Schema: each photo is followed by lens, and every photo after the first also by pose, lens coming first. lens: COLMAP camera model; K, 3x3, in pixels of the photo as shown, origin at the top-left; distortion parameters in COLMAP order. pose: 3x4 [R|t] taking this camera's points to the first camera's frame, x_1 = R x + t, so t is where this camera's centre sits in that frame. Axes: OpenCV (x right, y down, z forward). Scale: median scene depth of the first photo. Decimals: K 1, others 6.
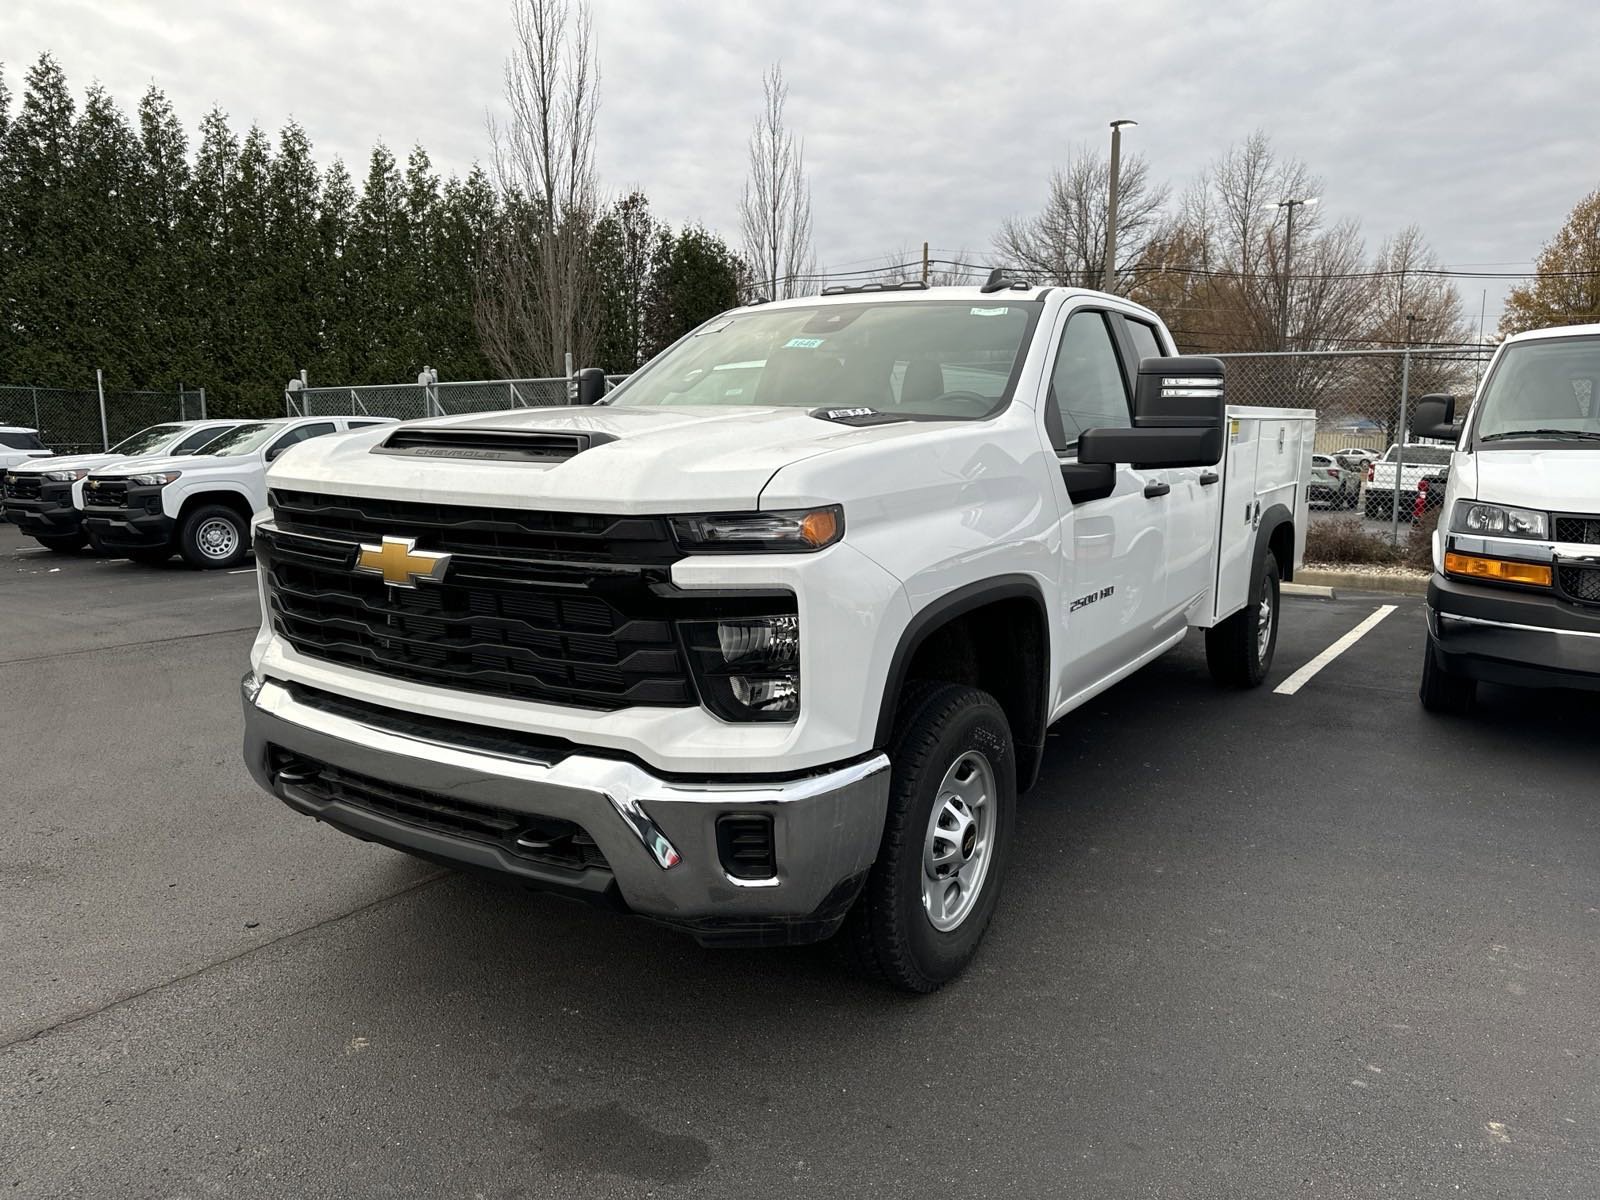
lens RADIAL K [[1181.0, 0, 820.9], [0, 1181.0, 617.2], [0, 0, 1]] dist [0.097792, -0.094152]
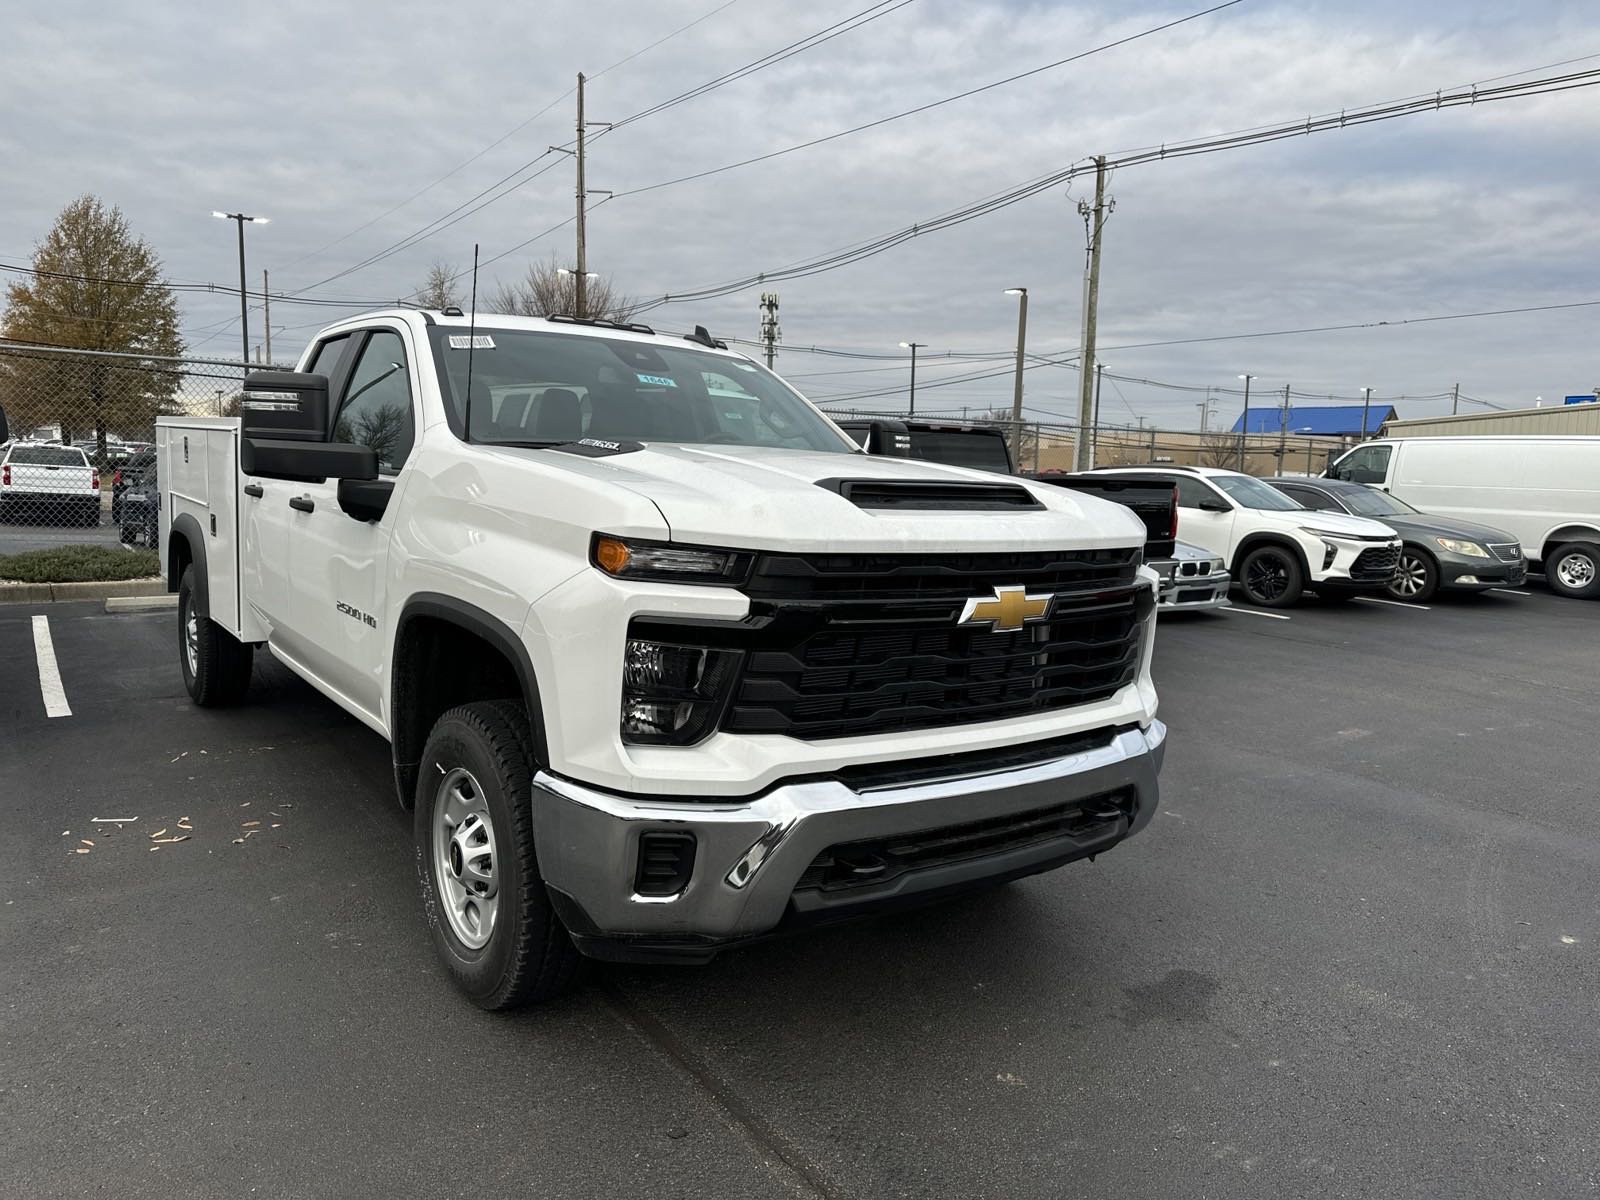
lens RADIAL K [[1192.5, 0, 795.9], [0, 1192.5, 589.3], [0, 0, 1]] dist [0.089957, -0.101937]
pose [[0.325854, -0.102138, 0.939887, -1.124880], [0.115653, 0.990987, 0.067595, -0.124973], [-0.938320, 0.086675, 0.334729, 0.639890]]
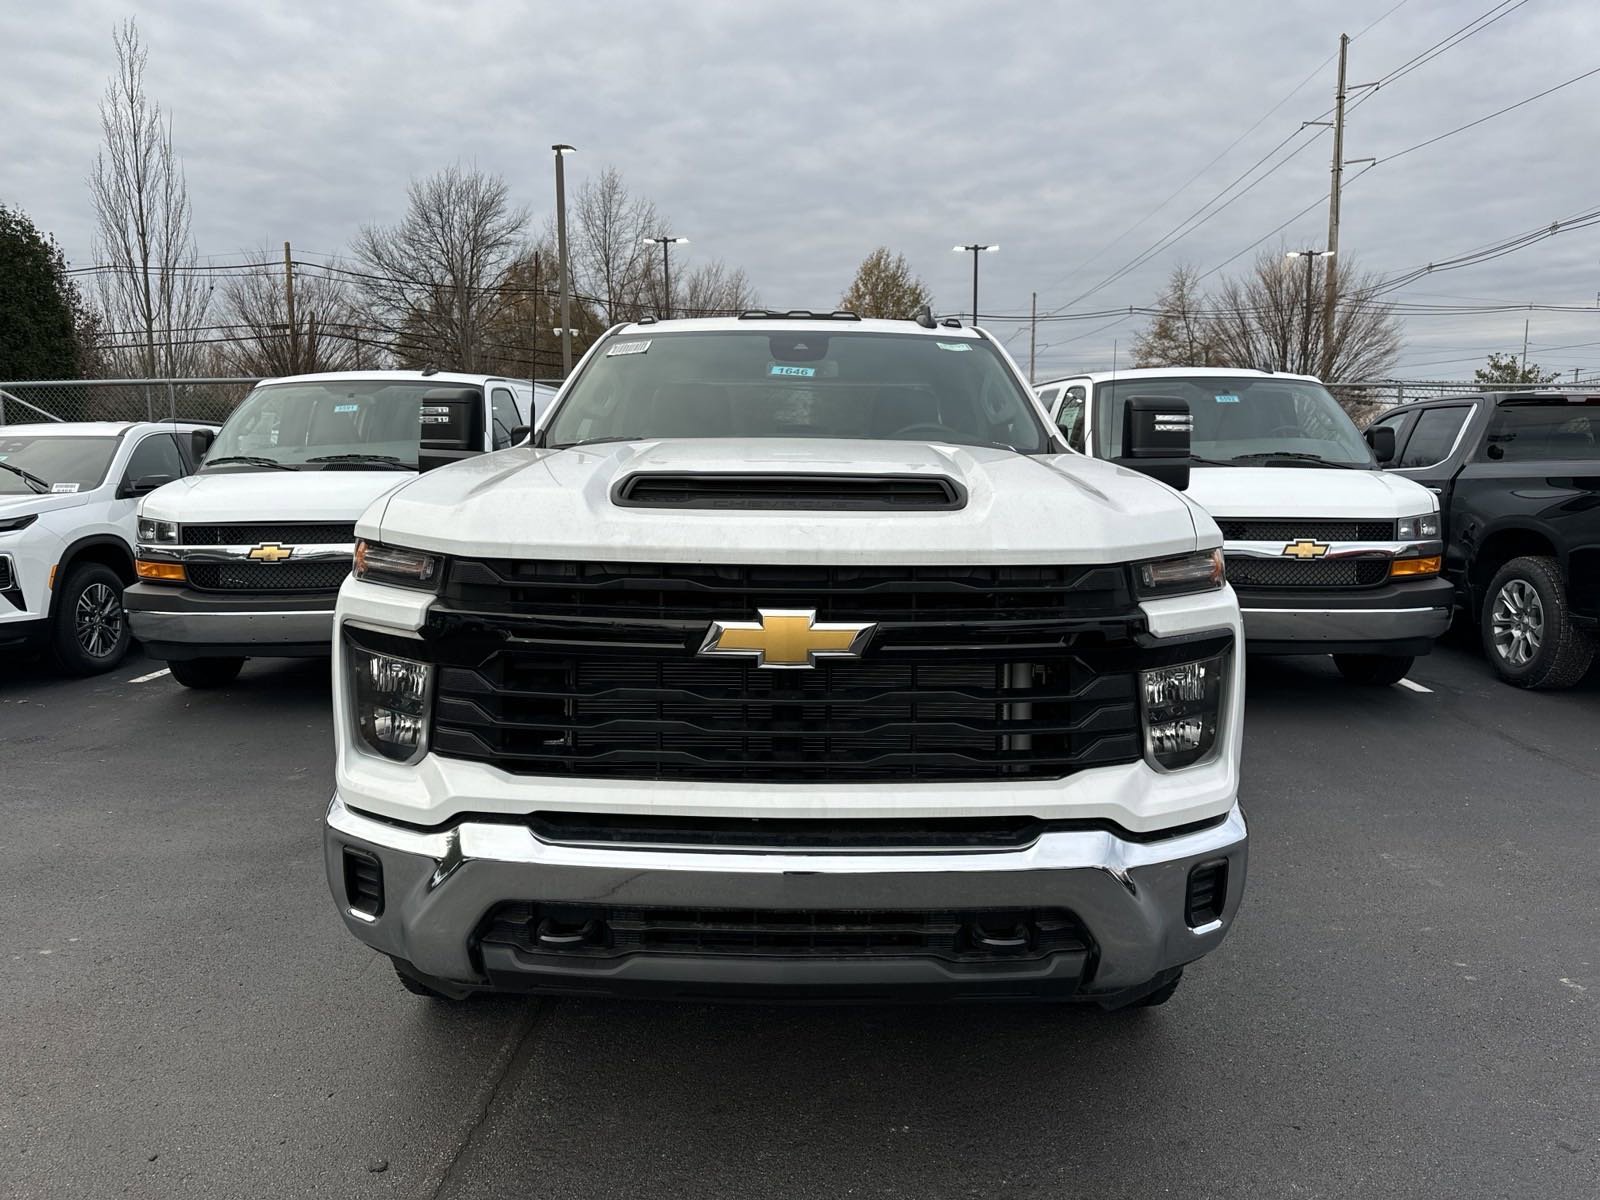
lens RADIAL K [[1192.0, 0, 800.0], [0, 1192.0, 600.0], [0, 0, 1]] dist [0.088594, -0.098535]
pose [[0.841483, -0.076176, 0.534886, -0.614626], [0.091194, 0.995832, -0.001645, -0.055561], [-0.532531, 0.050163, 0.844923, 0.233524]]
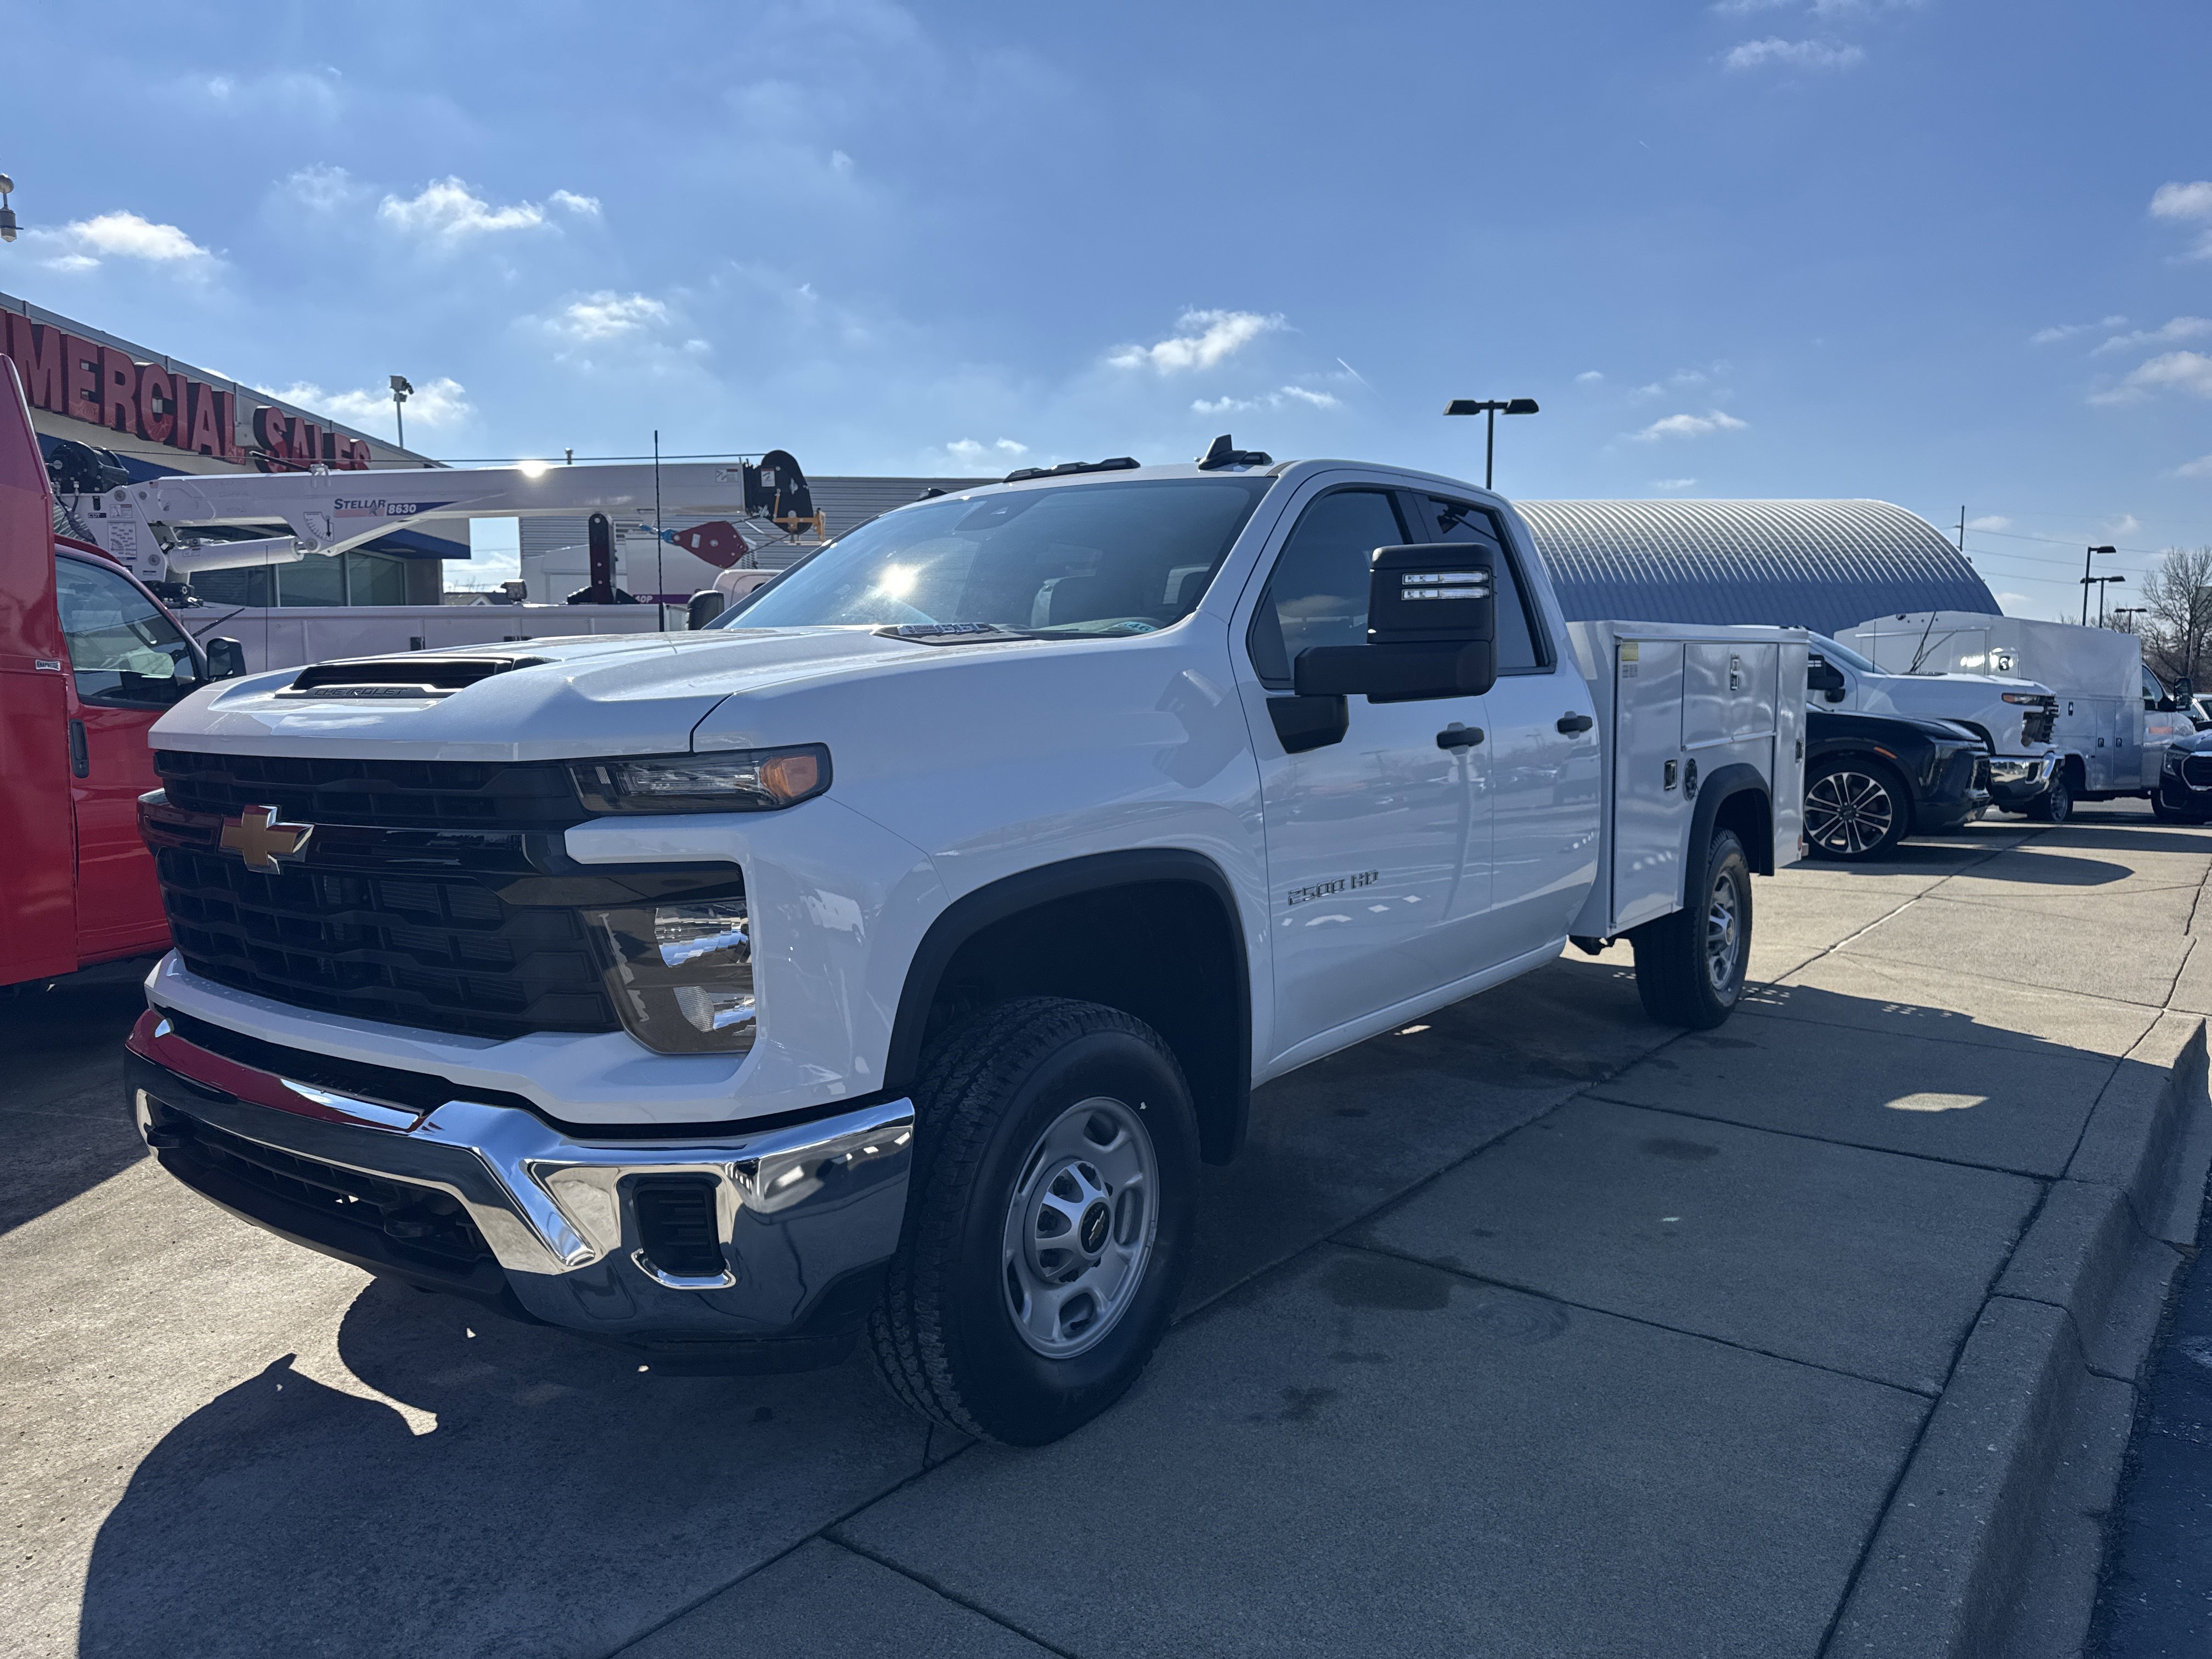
lens RADIAL K [[1632.7, 0, 1134.9], [0, 1632.7, 853.3], [0, 0, 1]] dist [0.097792, -0.094152]
pose [[0.997456, -0.016014, -0.069463, 0.193410], [0.011957, 0.998220, -0.058429, 0.021568], [0.070275, 0.057450, 0.995872, 0.022567]]
